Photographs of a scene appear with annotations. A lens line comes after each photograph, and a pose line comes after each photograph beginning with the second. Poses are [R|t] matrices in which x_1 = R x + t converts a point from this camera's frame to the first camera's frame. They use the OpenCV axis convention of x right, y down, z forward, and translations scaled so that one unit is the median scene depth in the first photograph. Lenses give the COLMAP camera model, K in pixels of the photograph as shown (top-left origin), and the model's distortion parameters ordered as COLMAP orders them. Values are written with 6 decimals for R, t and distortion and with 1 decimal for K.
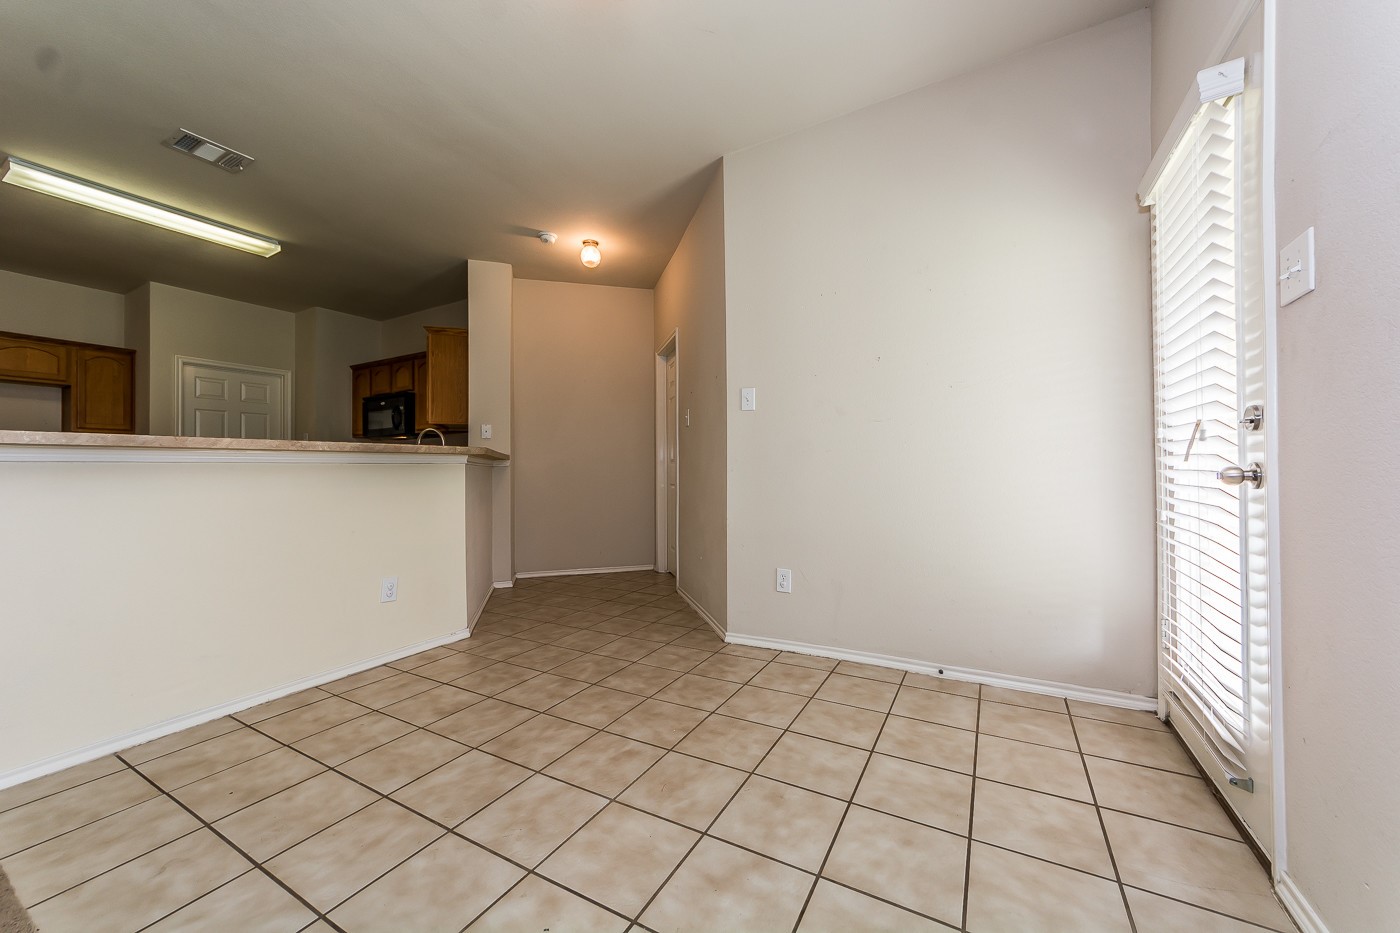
lens RADIAL K [[516.5, 0, 704.4], [0, 516.5, 463.2], [0, 0, 1]] dist [-0.001372, -0.000066]
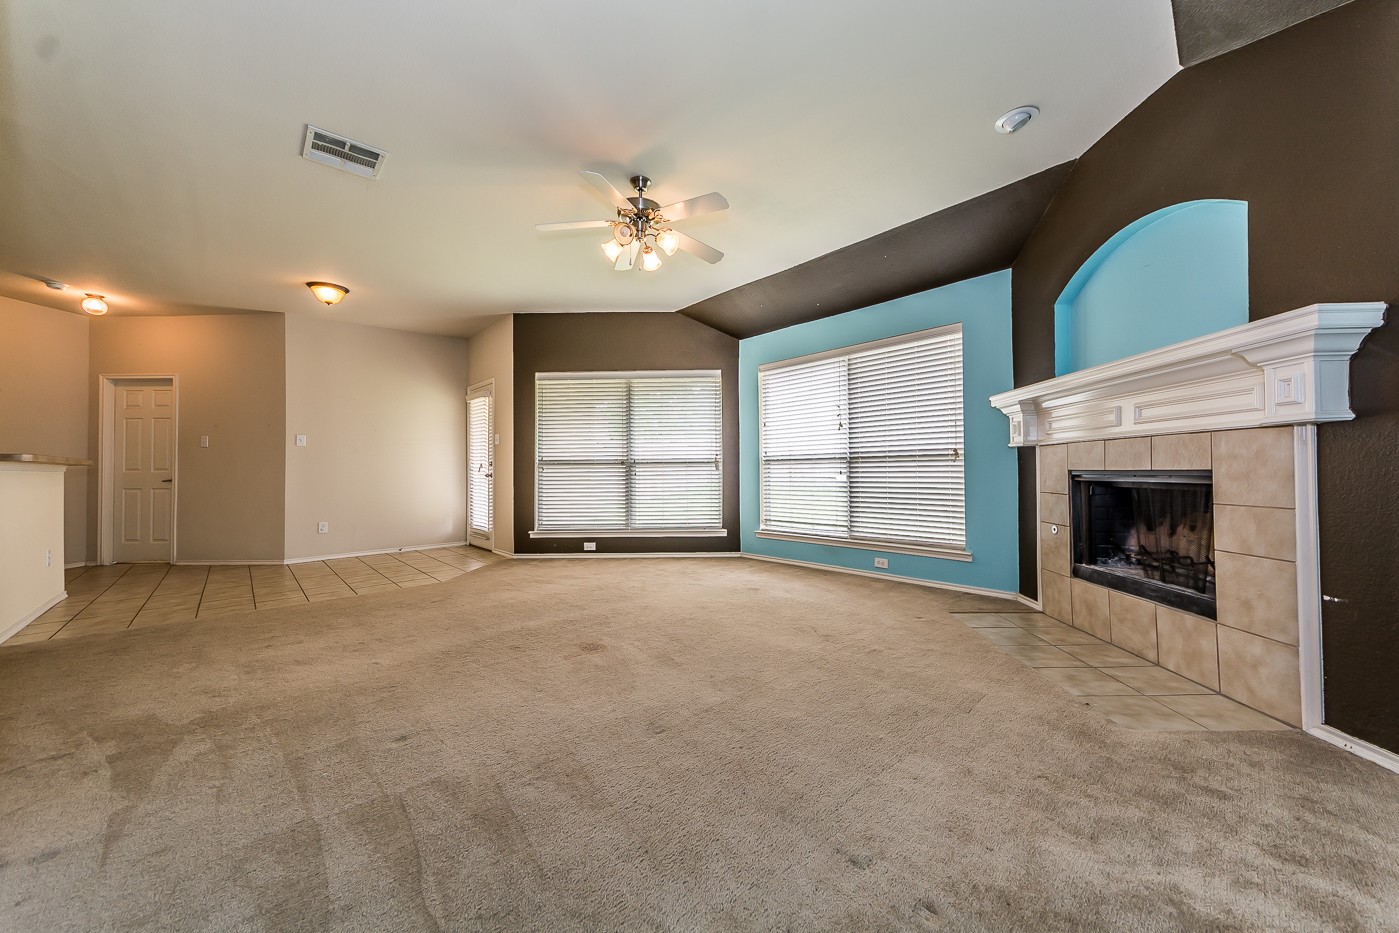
lens RADIAL K [[505.0, 0, 709.0], [0, 505.0, 466.0], [0, 0, 1]] dist [0.002323, 0.000094]
pose [[0.304890, 0.015257, 0.952265, -1.342210], [-0.004061, 0.999883, -0.014720, -0.001914], [-0.952379, 0.000620, 0.304917, -1.142076]]
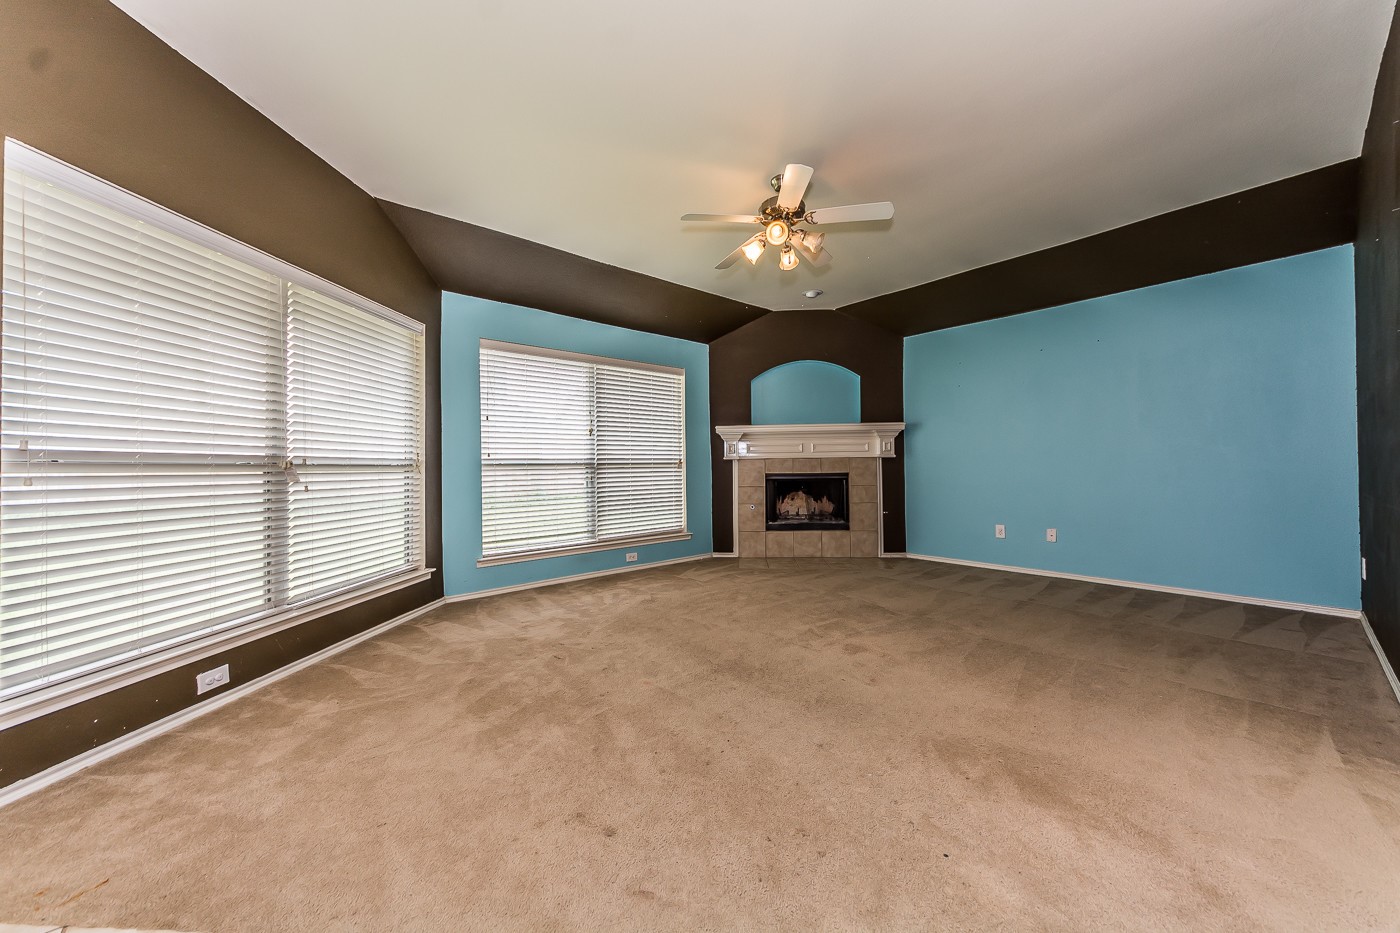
lens RADIAL K [[501.4, 0, 708.3], [0, 501.4, 464.2], [0, 0, 1]] dist [0.001062, -0.000026]
pose [[-0.938139, 0.025579, 0.345312, -0.556161], [0.018750, 0.999557, -0.023103, -0.008050], [-0.345750, -0.015199, -0.938203, 0.395721]]
